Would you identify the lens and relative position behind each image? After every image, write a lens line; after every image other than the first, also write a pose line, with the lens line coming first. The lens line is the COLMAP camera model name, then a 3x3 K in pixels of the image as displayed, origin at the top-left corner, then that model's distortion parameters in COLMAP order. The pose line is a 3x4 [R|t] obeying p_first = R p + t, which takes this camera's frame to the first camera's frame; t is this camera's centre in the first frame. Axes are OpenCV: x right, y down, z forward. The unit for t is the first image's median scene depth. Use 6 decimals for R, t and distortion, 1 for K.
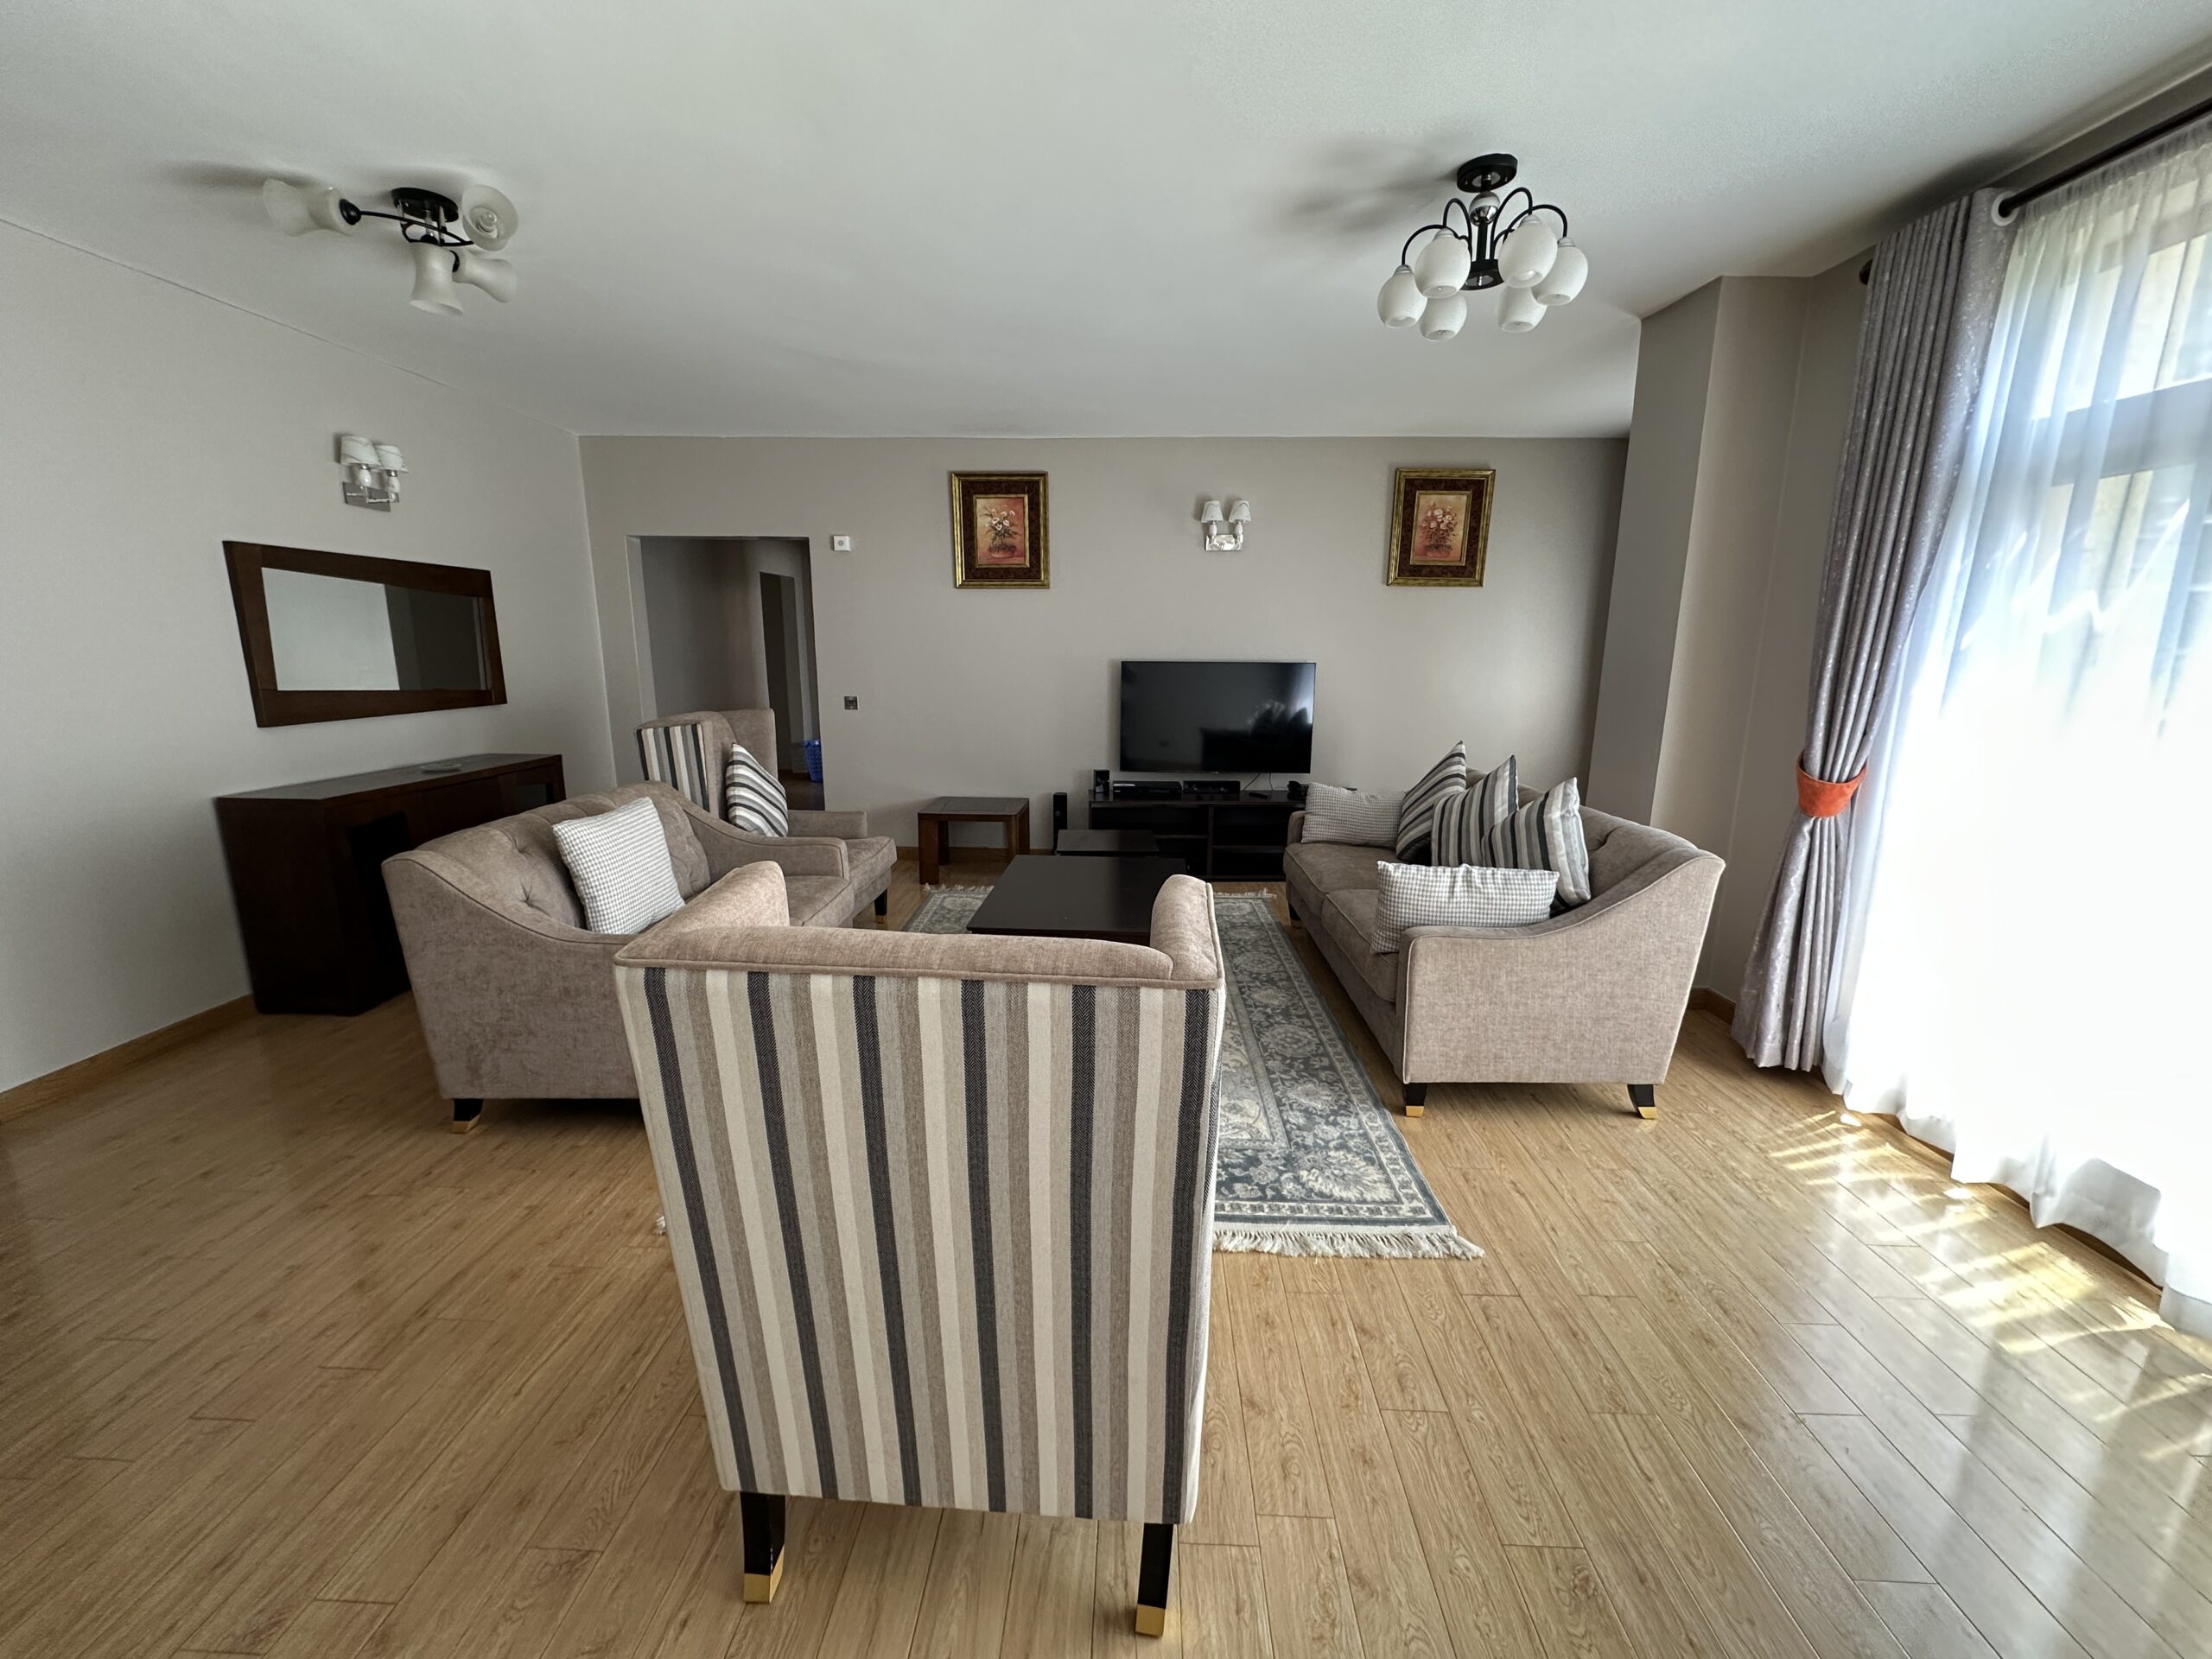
lens RADIAL K [[882.3, 0, 1106.0], [0, 882.3, 829.5], [0, 0, 1]] dist [-0.001775, -0.000169]
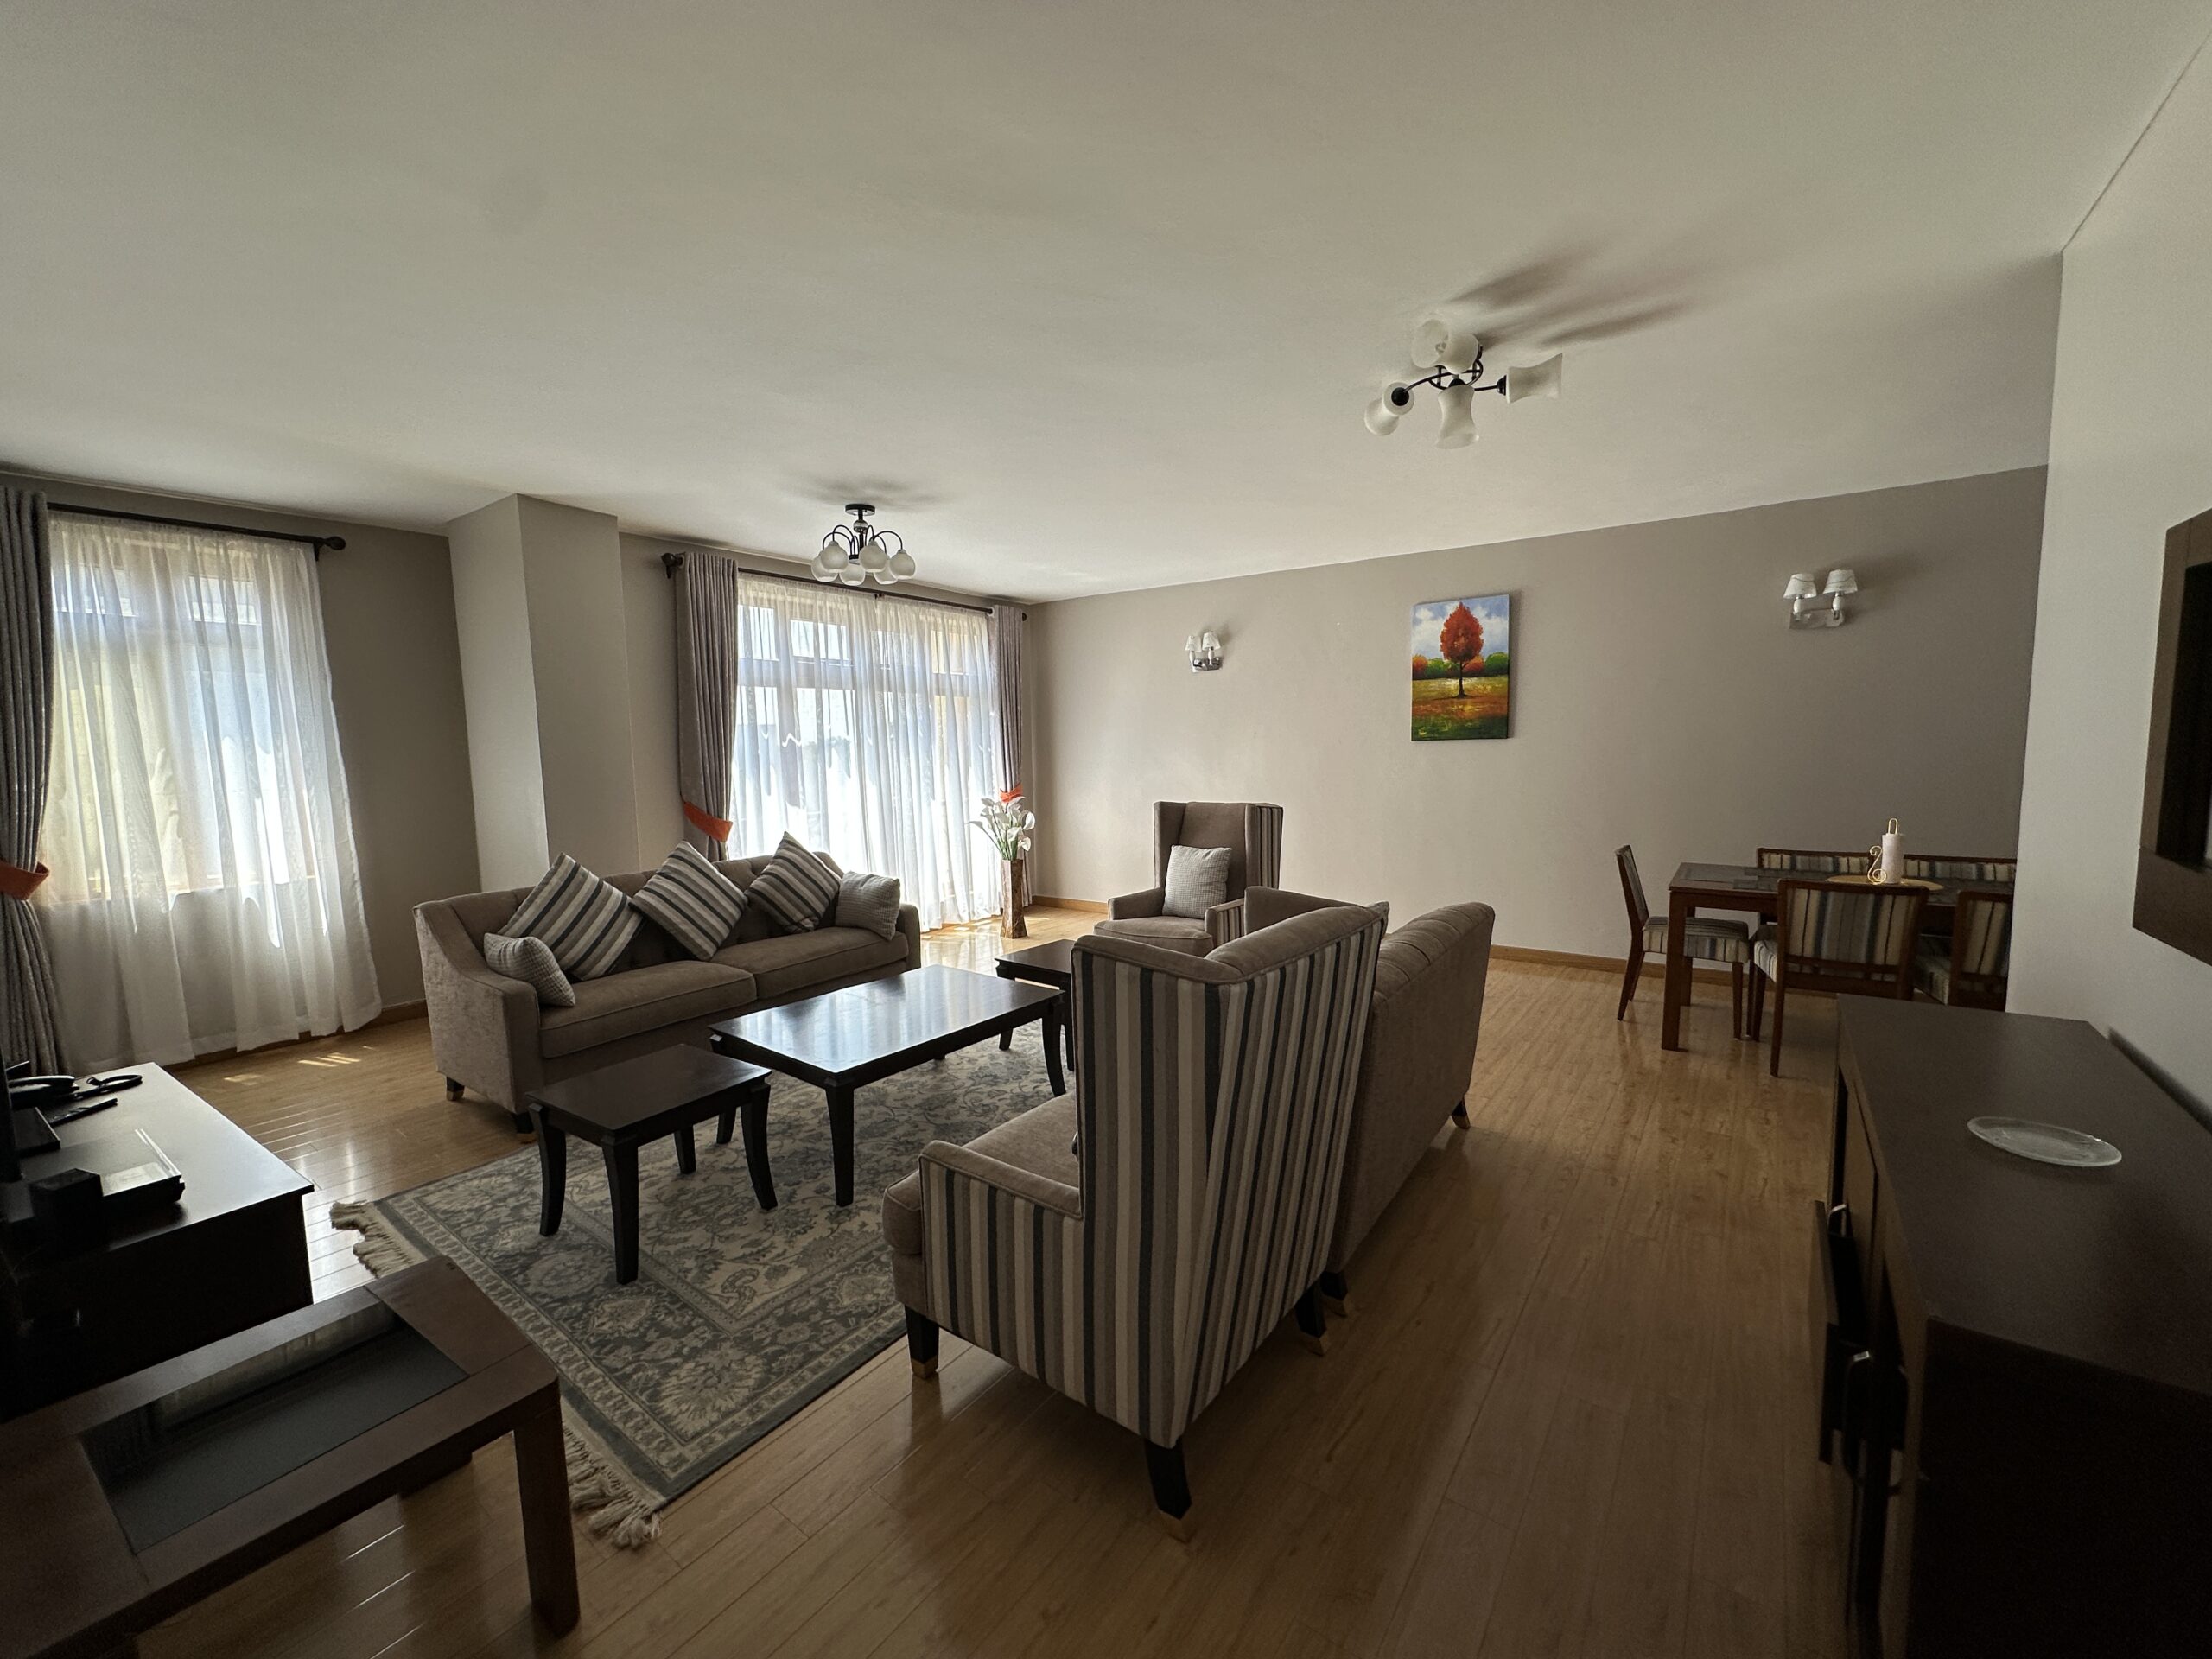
lens RADIAL K [[882.3, 0, 1106.0], [0, 882.3, 829.5], [0, 0, 1]] dist [-0.001775, -0.000169]
pose [[-0.824404, -0.047646, 0.563993, -0.485324], [0.128265, 0.954800, 0.268150, -0.228262], [-0.551277, 0.293405, -0.781029, 1.040897]]
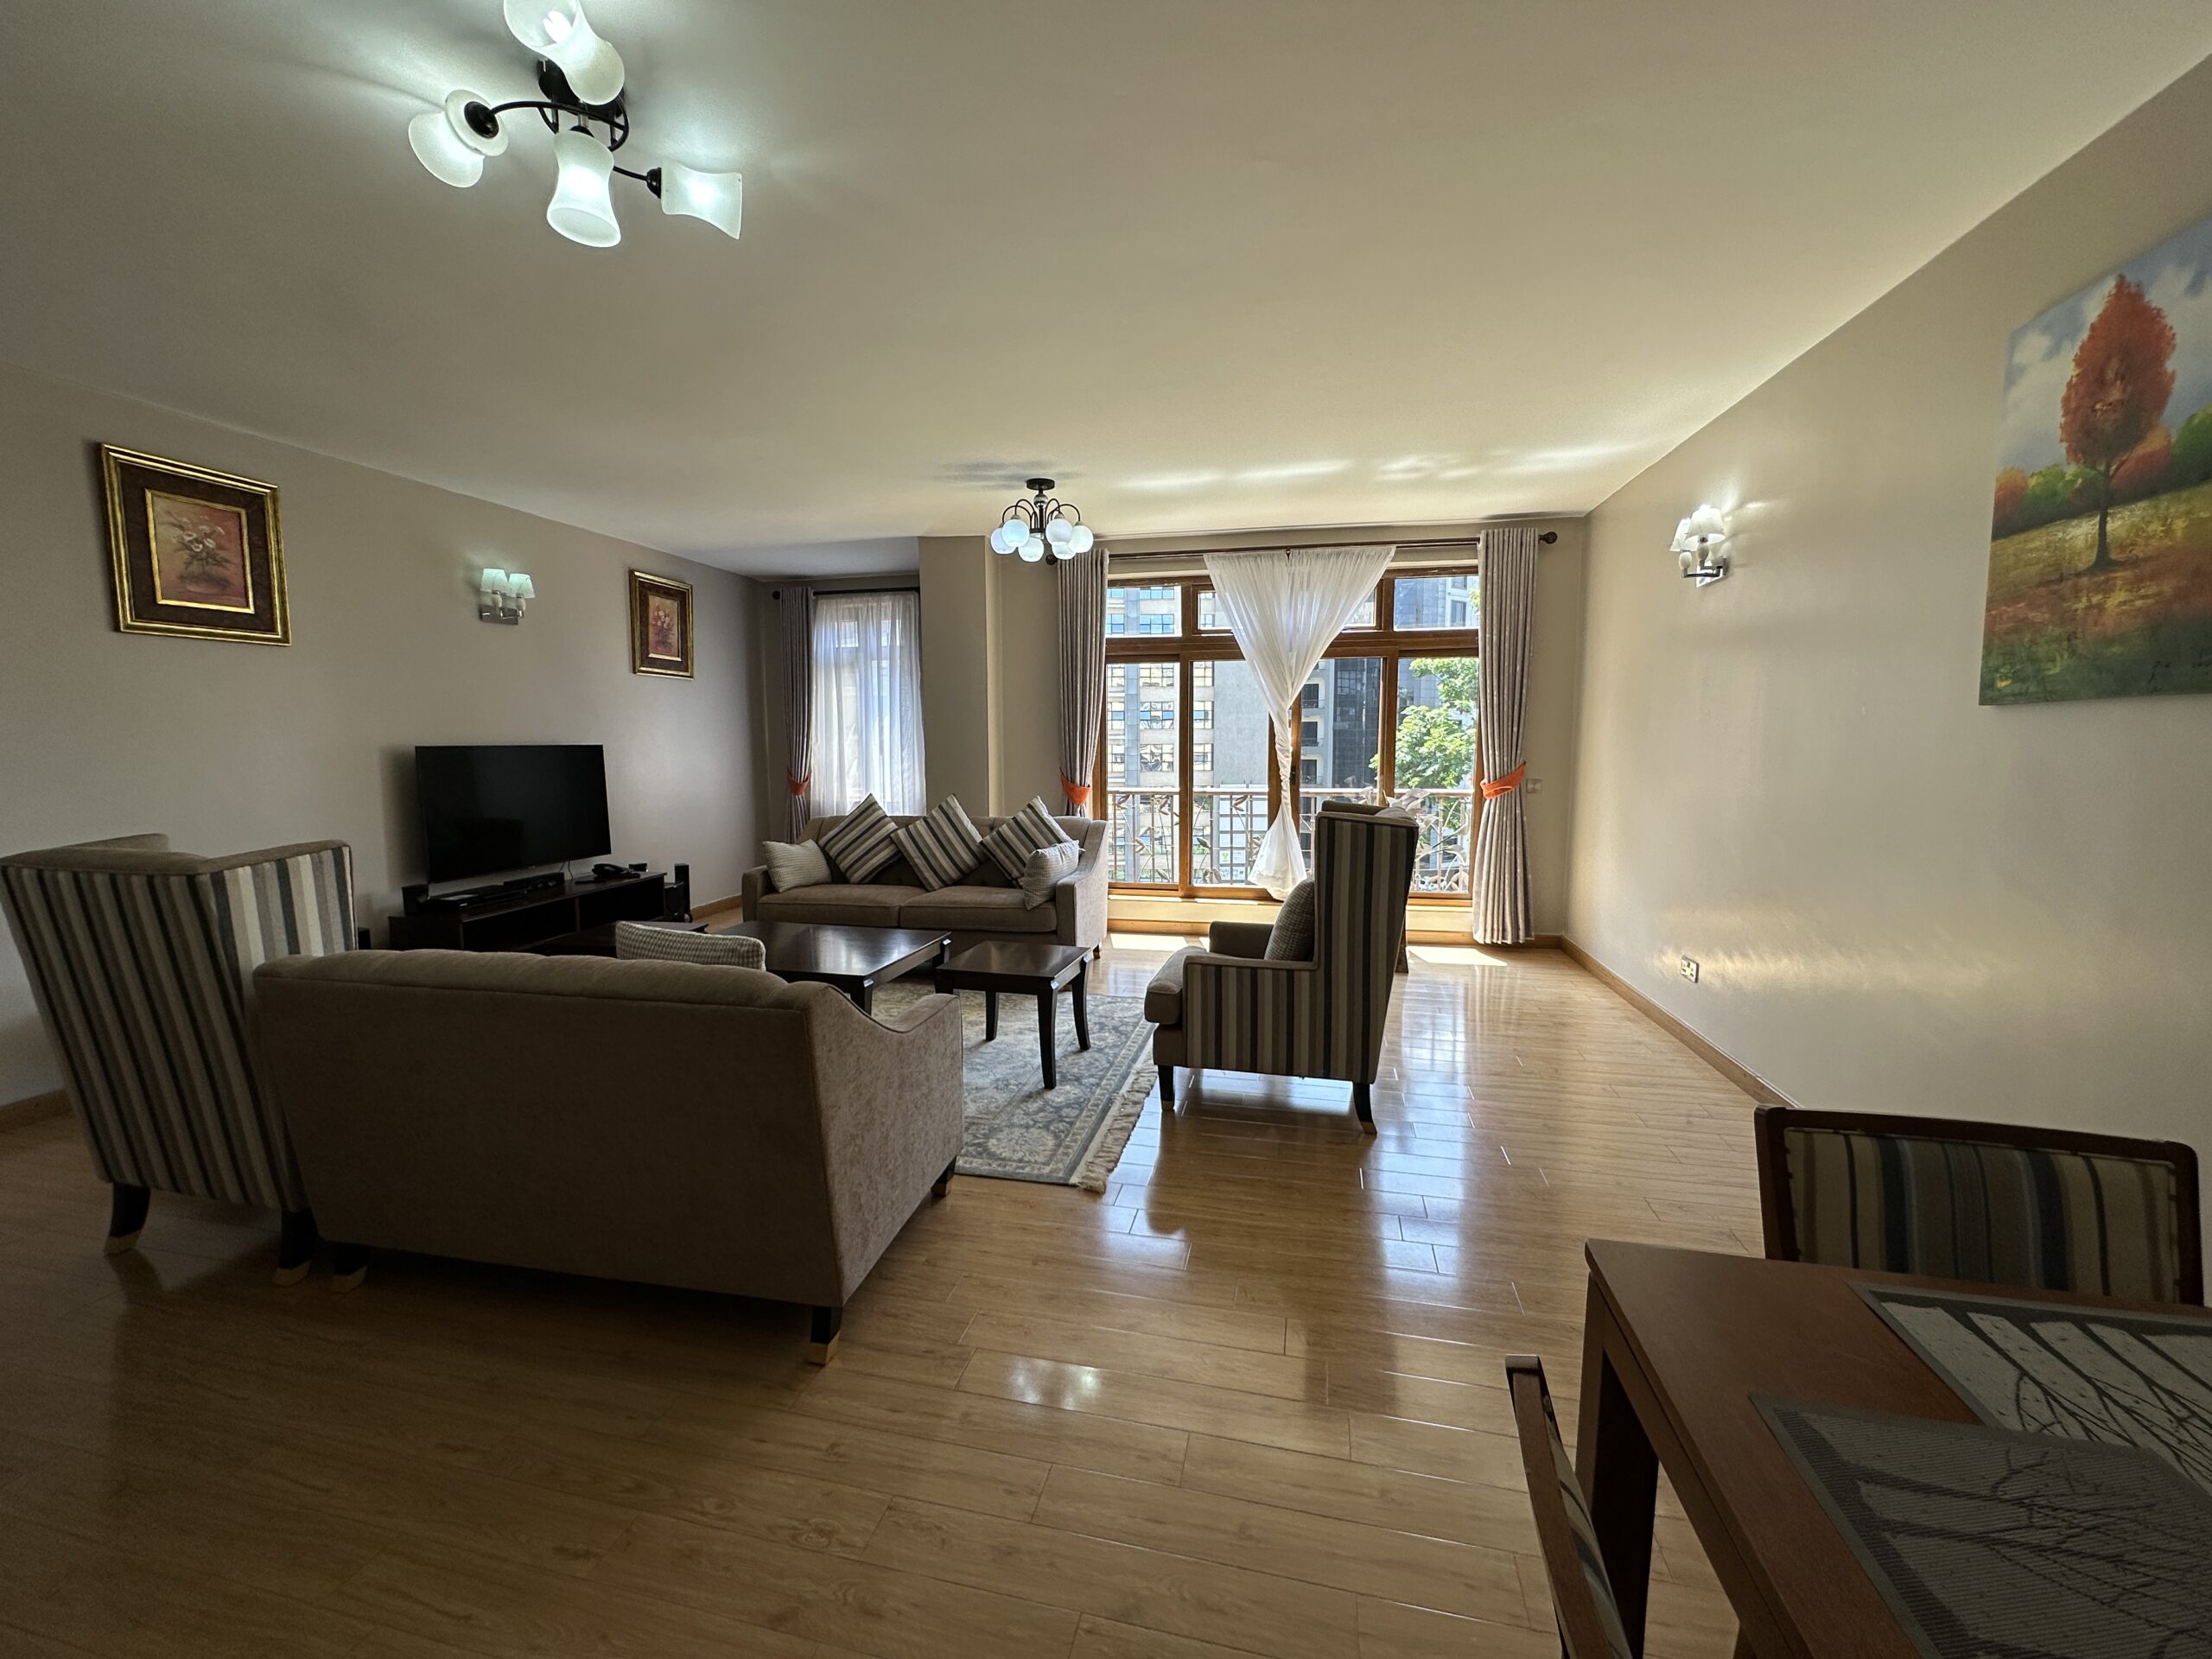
lens RADIAL K [[882.3, 0, 1106.0], [0, 882.3, 829.5], [0, 0, 1]] dist [-0.001775, -0.000169]
pose [[0.188979, -0.107780, 0.976048, -0.658960], [0.204857, 0.976416, 0.068157, -0.045530], [-0.960375, 0.187070, 0.206602, 0.260435]]
